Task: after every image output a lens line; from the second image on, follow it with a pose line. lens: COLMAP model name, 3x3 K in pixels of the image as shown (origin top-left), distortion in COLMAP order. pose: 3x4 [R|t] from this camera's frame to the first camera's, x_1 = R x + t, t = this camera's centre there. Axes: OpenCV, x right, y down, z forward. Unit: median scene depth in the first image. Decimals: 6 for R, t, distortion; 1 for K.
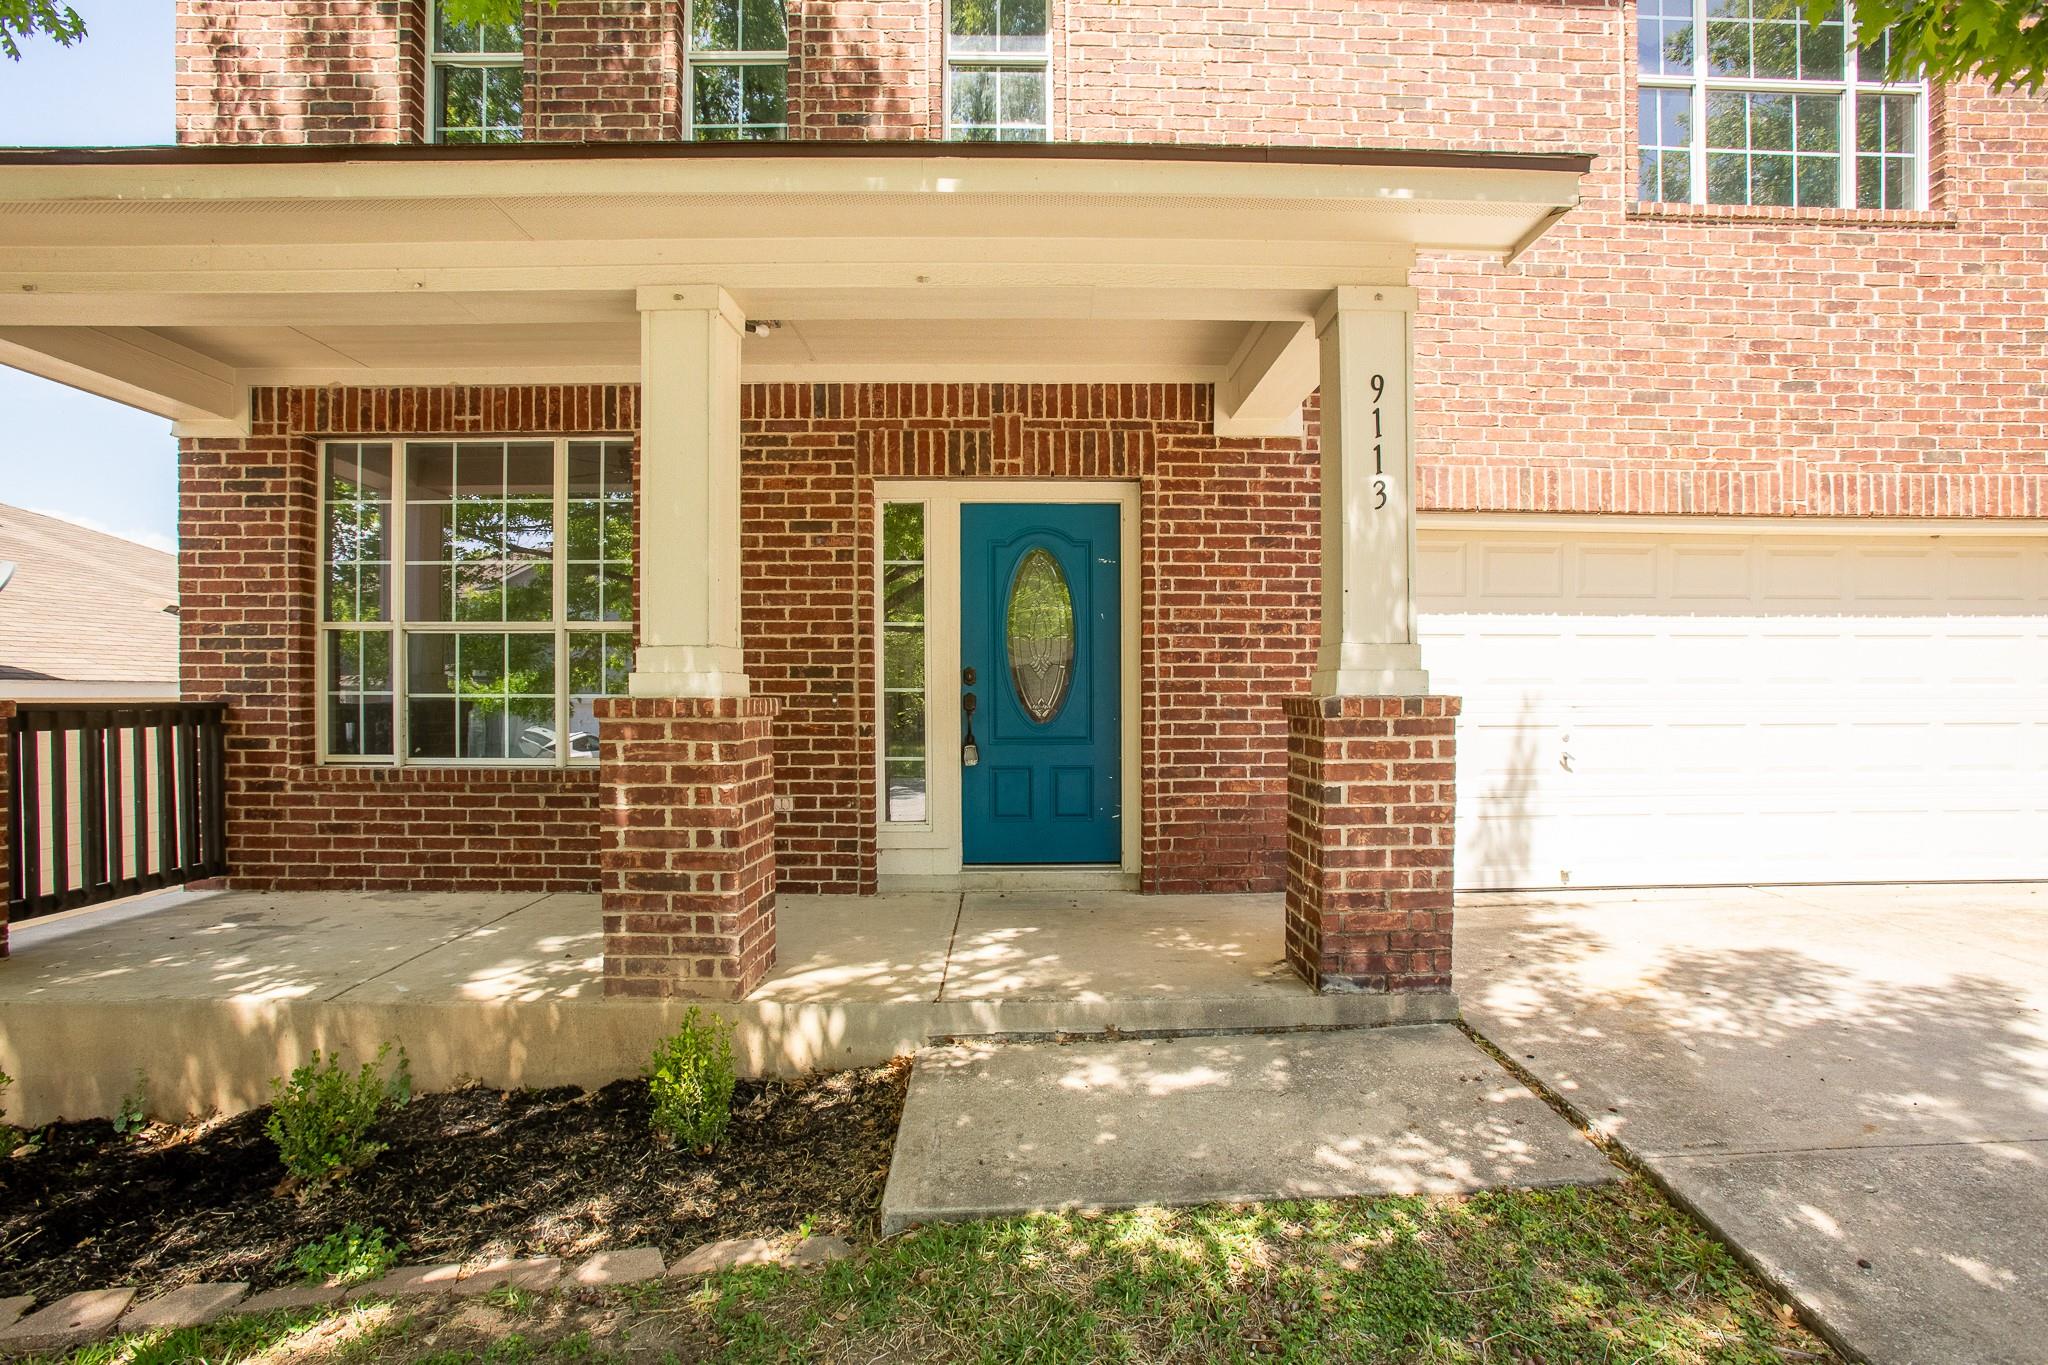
lens RADIAL K [[997.6, 0, 1064.2], [0, 997.6, 667.2], [0, 0, 1]] dist [-0.034987, 0.031542]
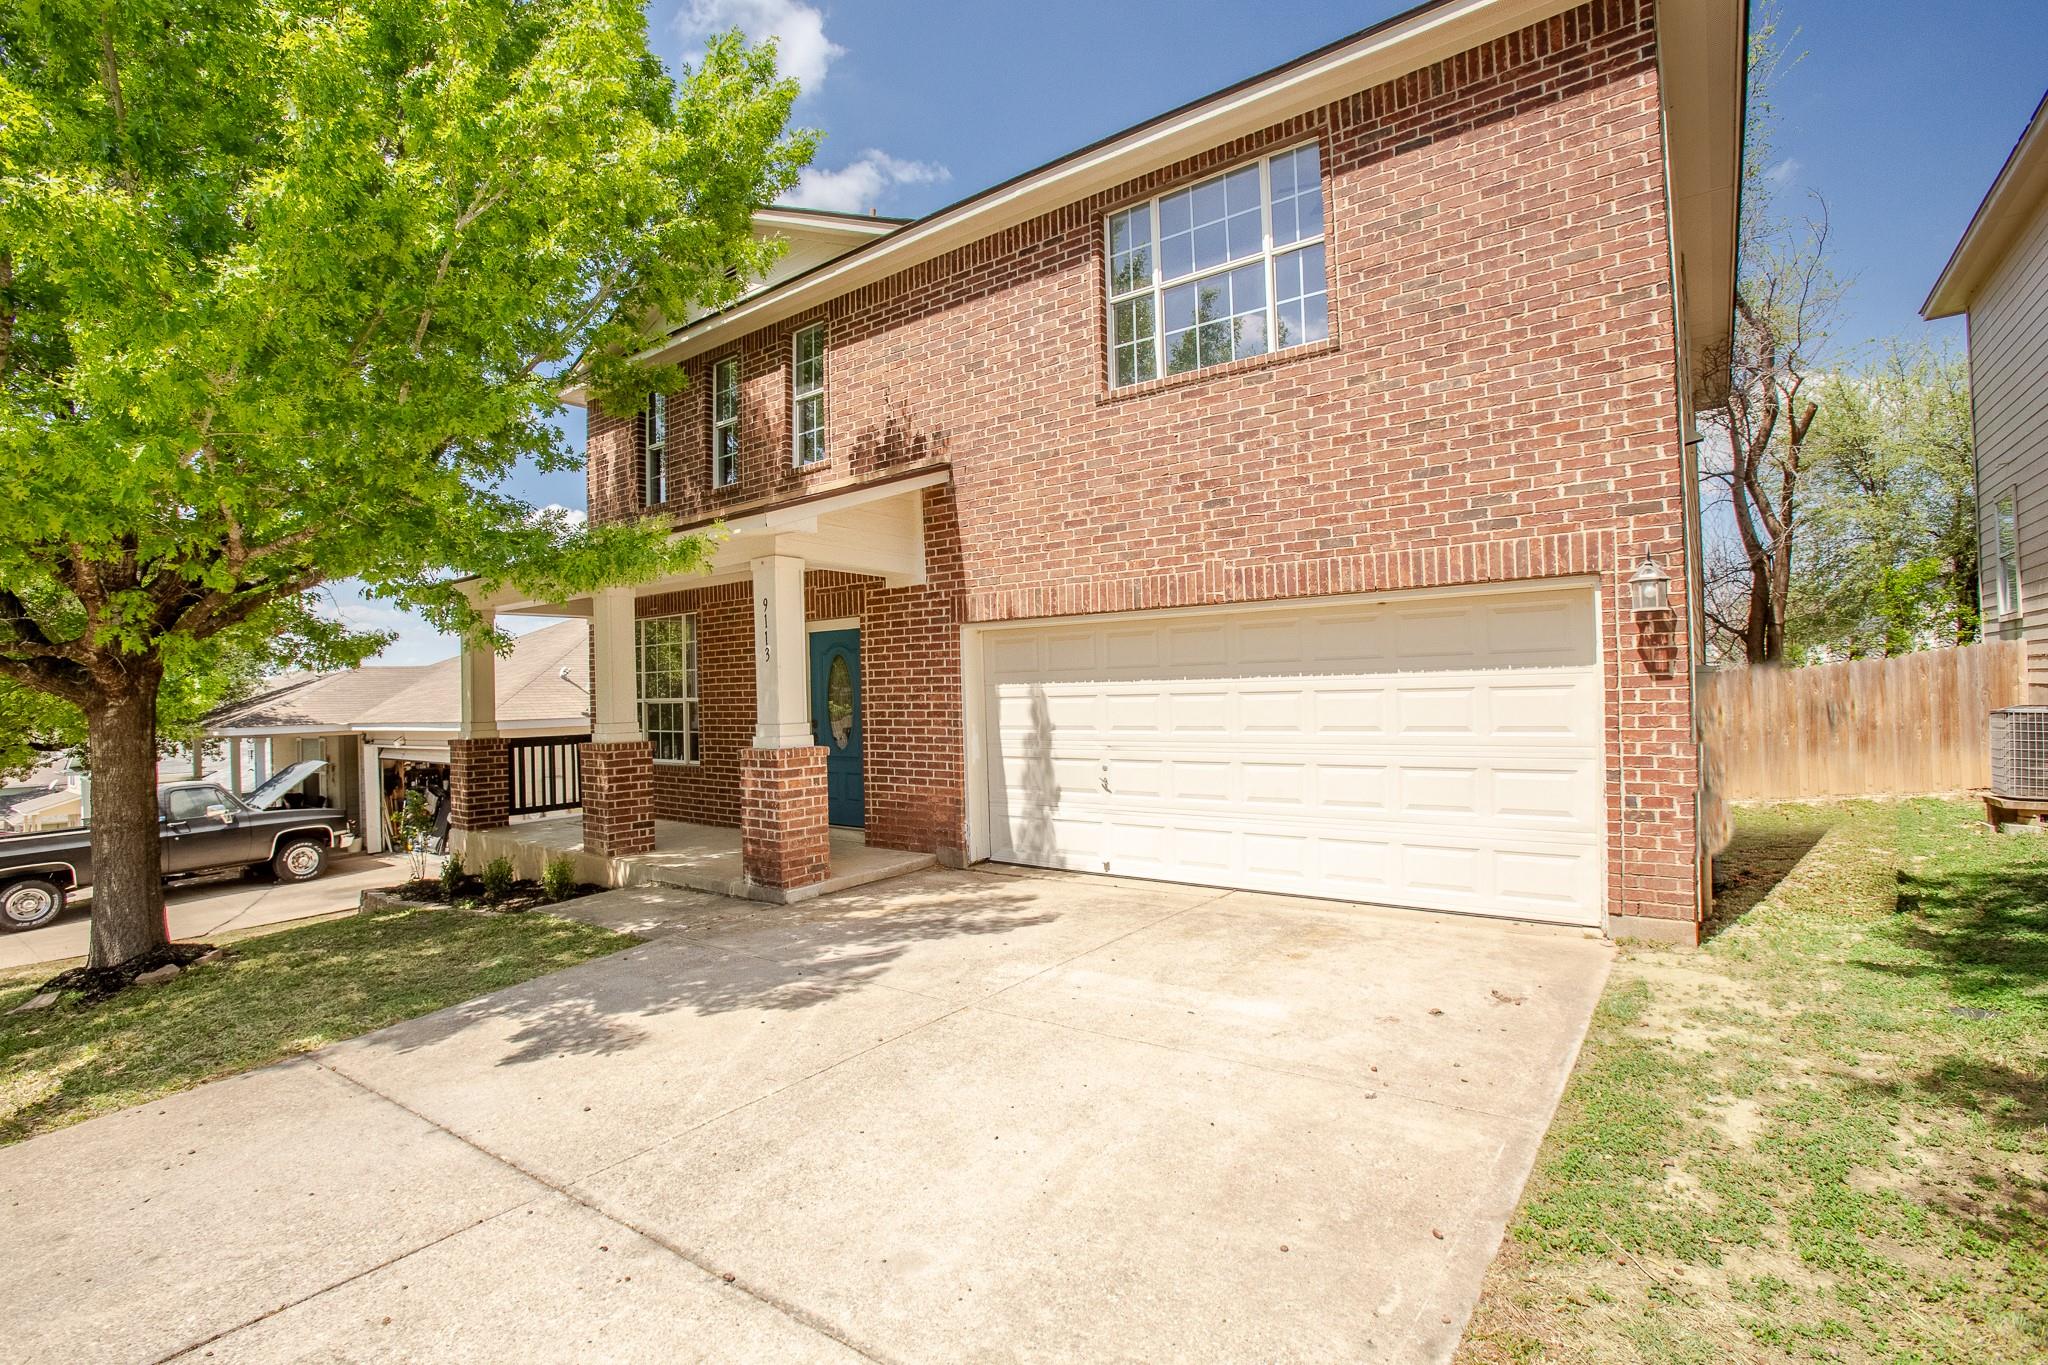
lens RADIAL K [[936.1, 0, 1010.7], [0, 936.1, 640.3], [0, 0, 1]] dist [-0.009636, 0.000707]
pose [[0.756571, -0.051310, -0.651895, 1.328953], [0.037884, 0.998682, -0.034637, -0.072138], [0.652813, 0.001509, 0.757517, -0.105847]]
